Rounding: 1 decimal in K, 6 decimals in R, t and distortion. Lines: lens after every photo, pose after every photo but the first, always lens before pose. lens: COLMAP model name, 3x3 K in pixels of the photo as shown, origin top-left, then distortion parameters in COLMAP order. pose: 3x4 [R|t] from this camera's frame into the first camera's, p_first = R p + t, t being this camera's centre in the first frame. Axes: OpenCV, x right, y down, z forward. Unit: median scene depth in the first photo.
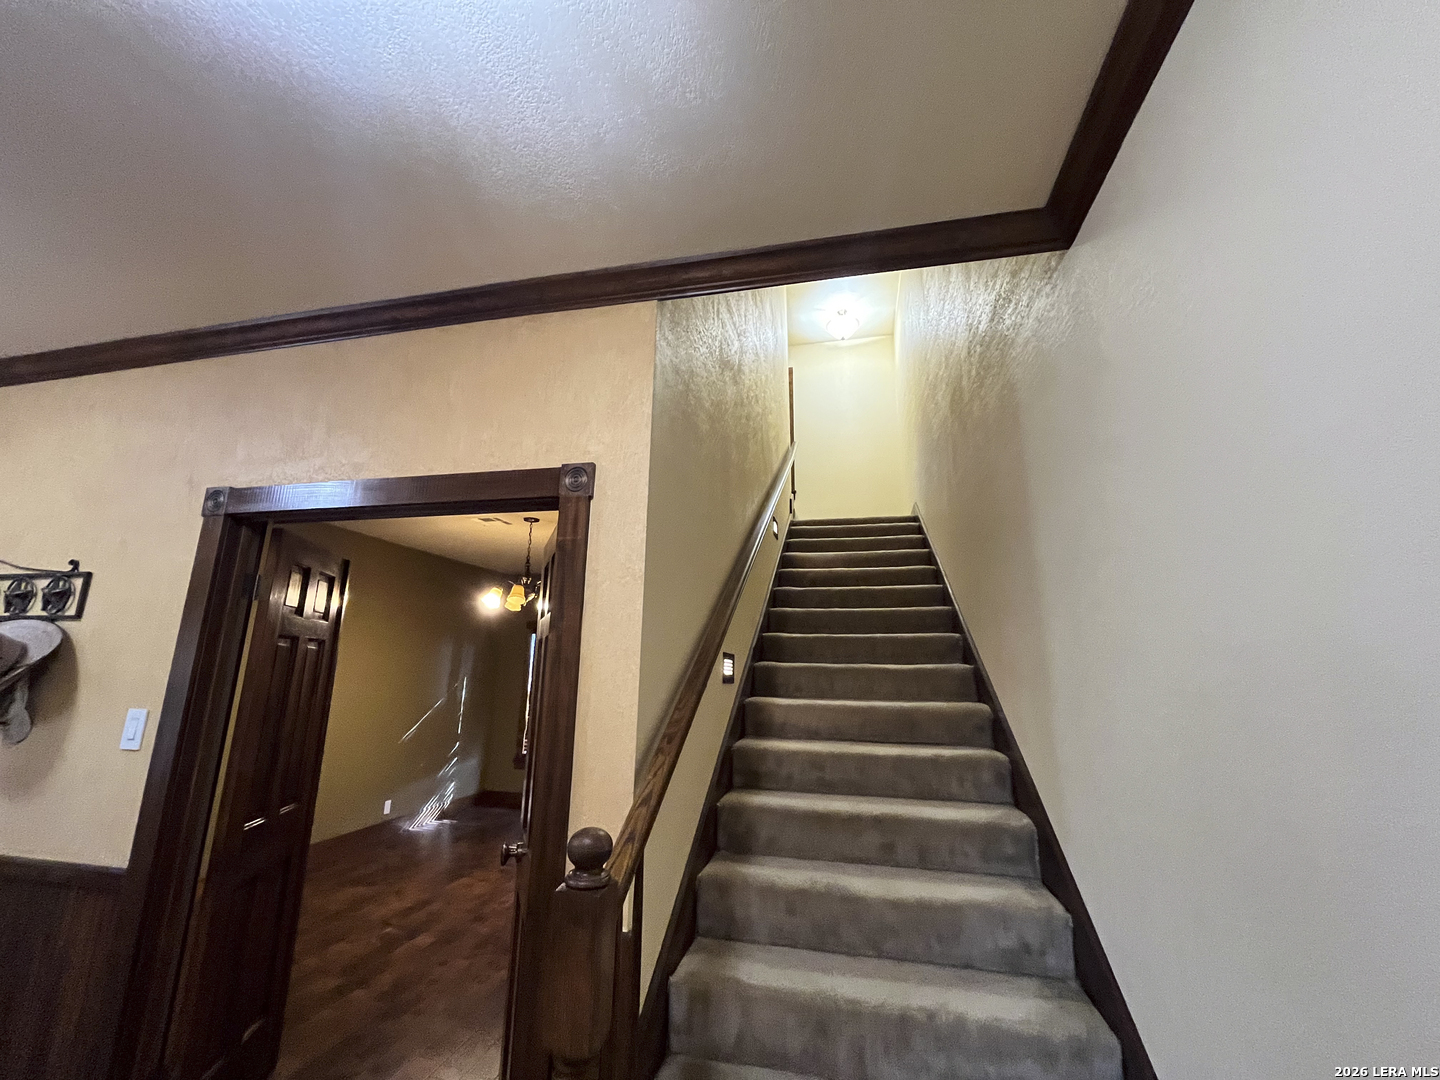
lens RADIAL K [[588.4, 0, 717.9], [0, 588.4, 543.1], [0, 0, 1]] dist [-0.000704, 0.000125]
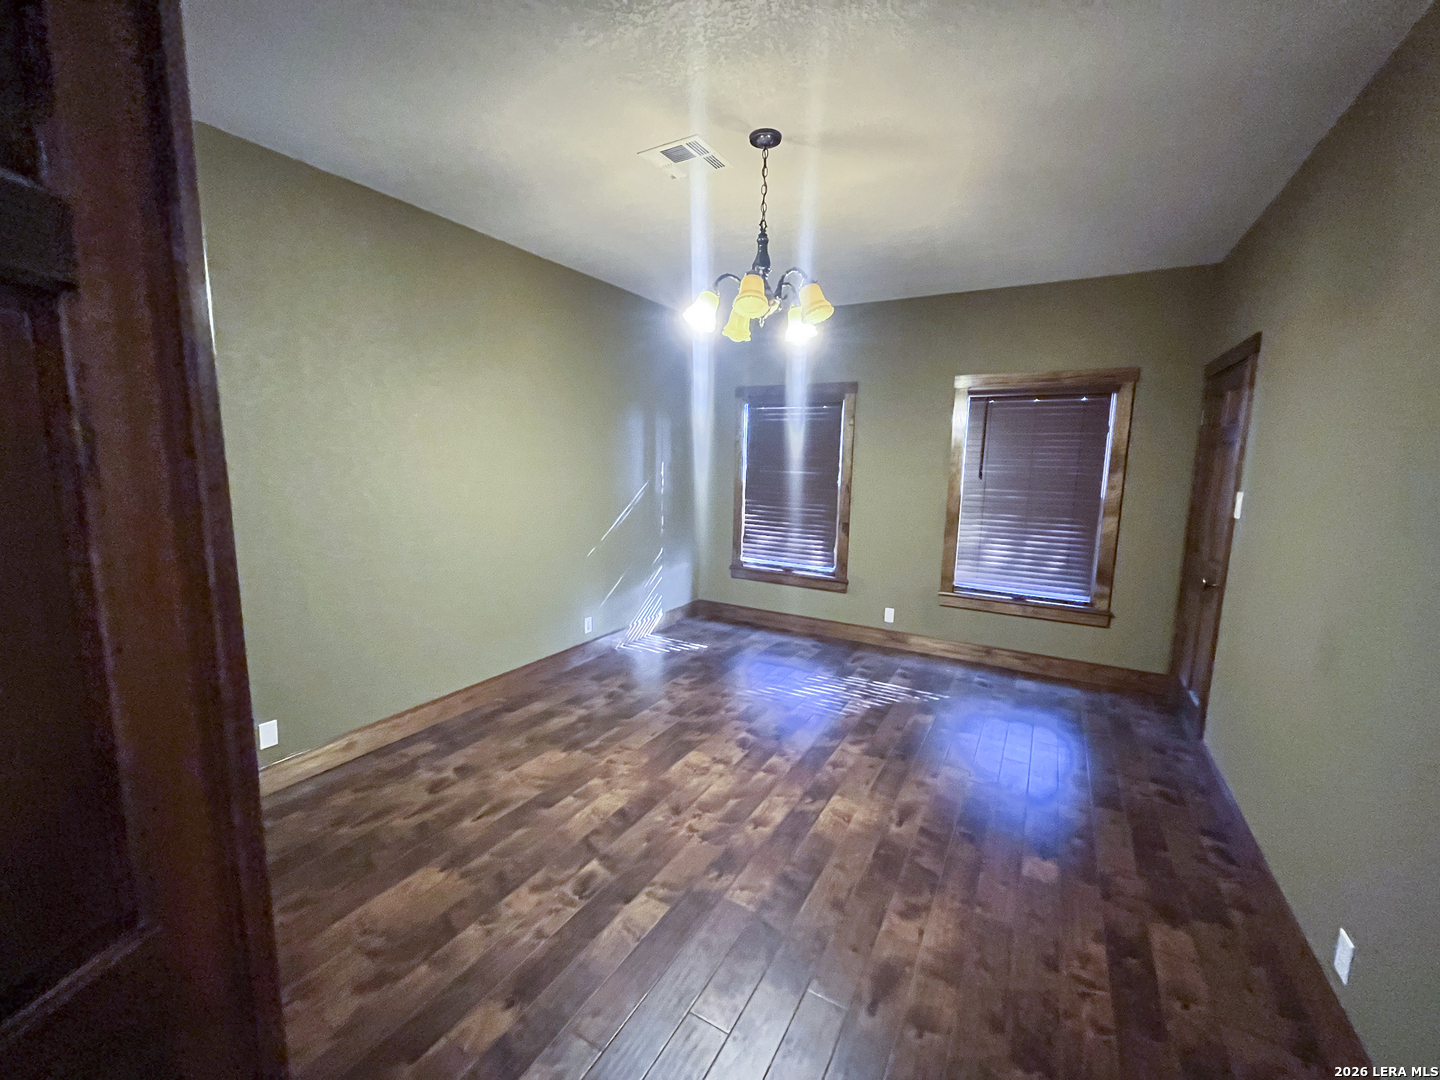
lens RADIAL K [[588.4, 0, 716.7], [0, 588.4, 539.8], [0, 0, 1]] dist [-0.000704, 0.000125]
pose [[0.955866, 0.040314, -0.291024, -0.220898], [0.063538, 0.938736, 0.338728, 0.110609], [0.286850, -0.342270, 0.894745, 0.492064]]
